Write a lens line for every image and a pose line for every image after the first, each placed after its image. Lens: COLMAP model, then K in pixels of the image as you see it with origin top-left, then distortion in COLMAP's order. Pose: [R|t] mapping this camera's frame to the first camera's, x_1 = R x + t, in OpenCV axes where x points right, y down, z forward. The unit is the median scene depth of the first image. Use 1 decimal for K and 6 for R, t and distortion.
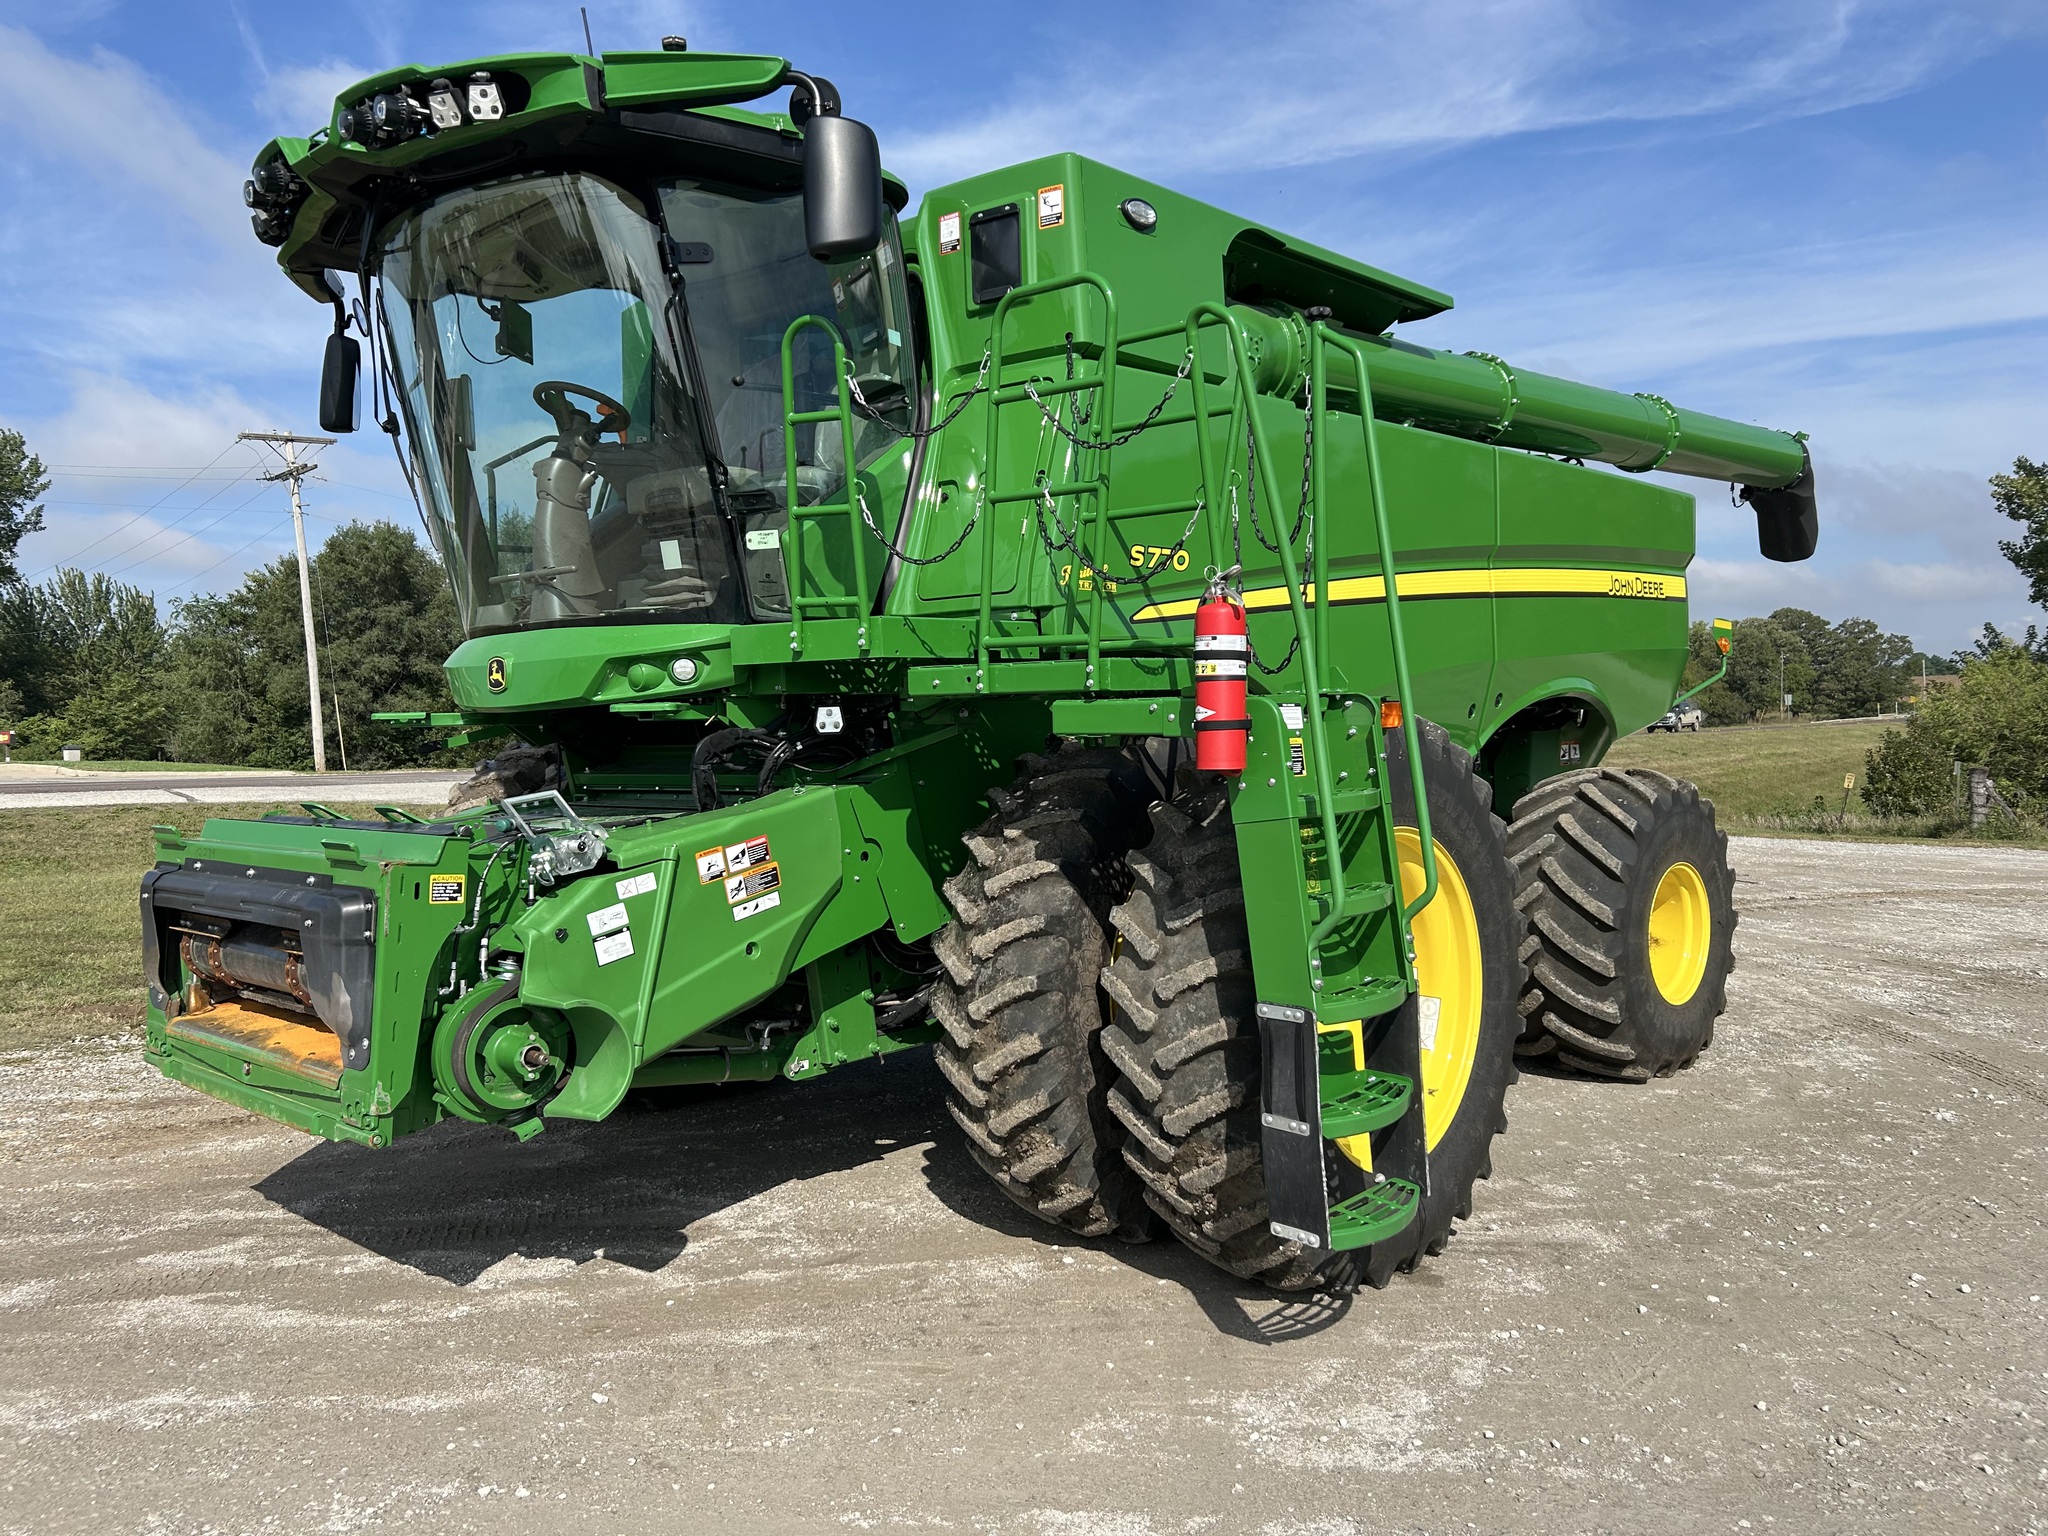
lens RADIAL K [[1553.3, 0, 1022.9], [0, 1553.3, 776.6], [0, 0, 1]] dist [0.063356, -0.072586]
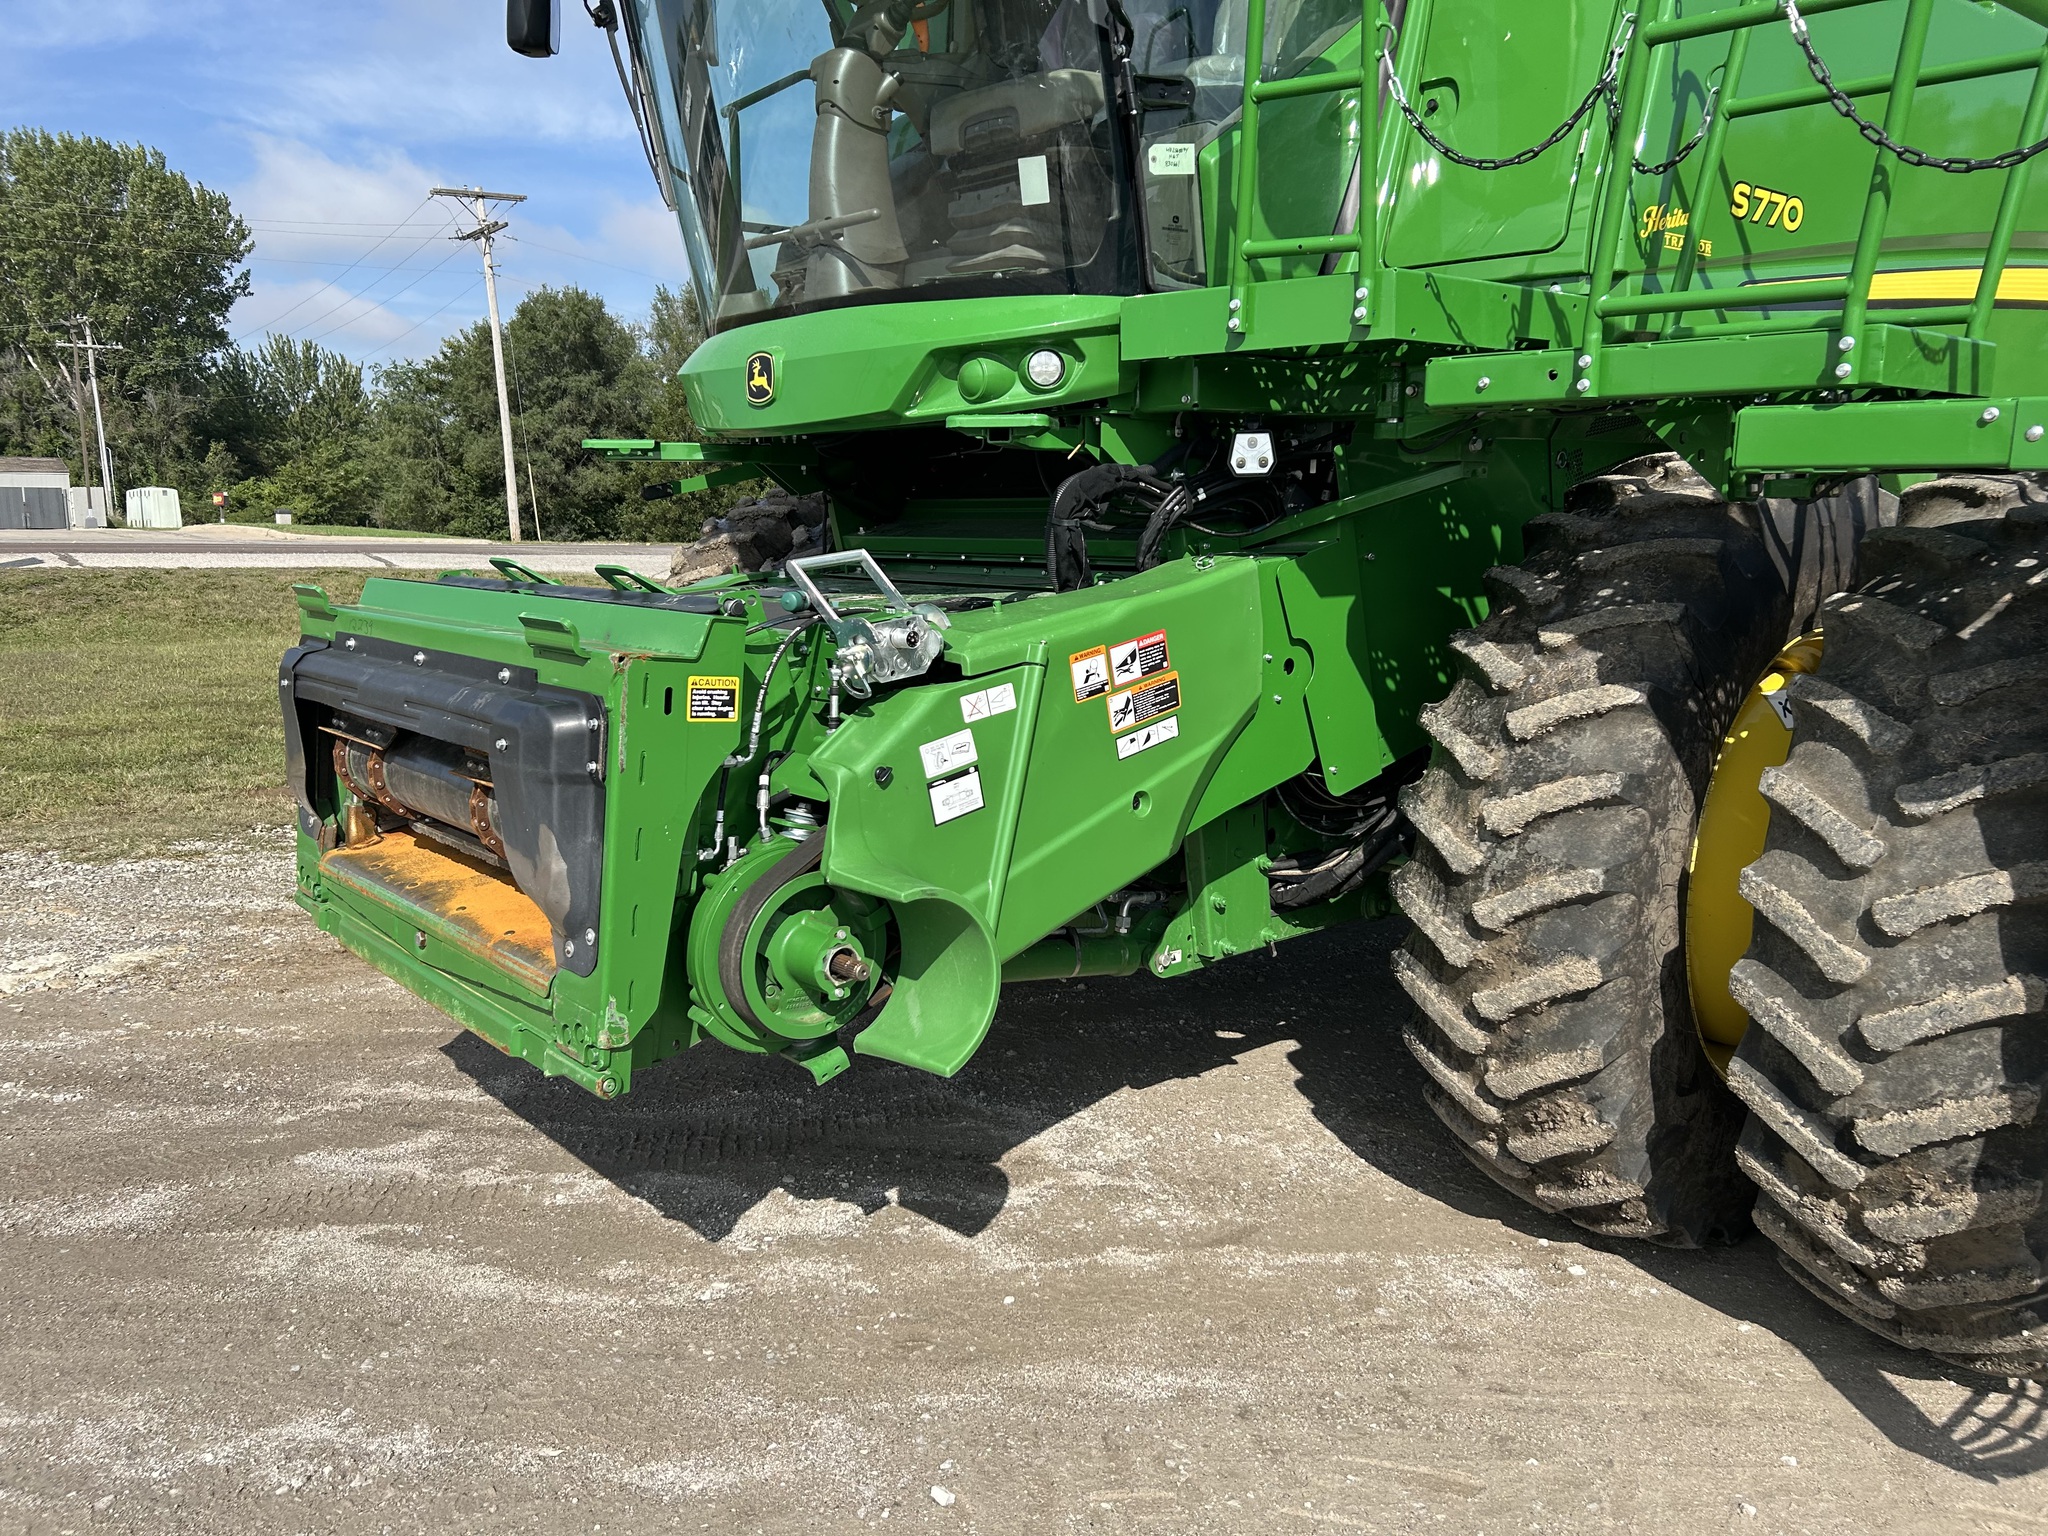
lens RADIAL K [[1544.2, 0, 1017.2], [0, 1544.2, 775.5], [0, 0, 1]] dist [0.059250, -0.073844]
pose [[0.993295, 0.043988, -0.106911, -0.152237], [-0.029412, 0.990508, 0.134274, 0.012899], [0.111802, -0.130229, 0.985160, 0.340228]]
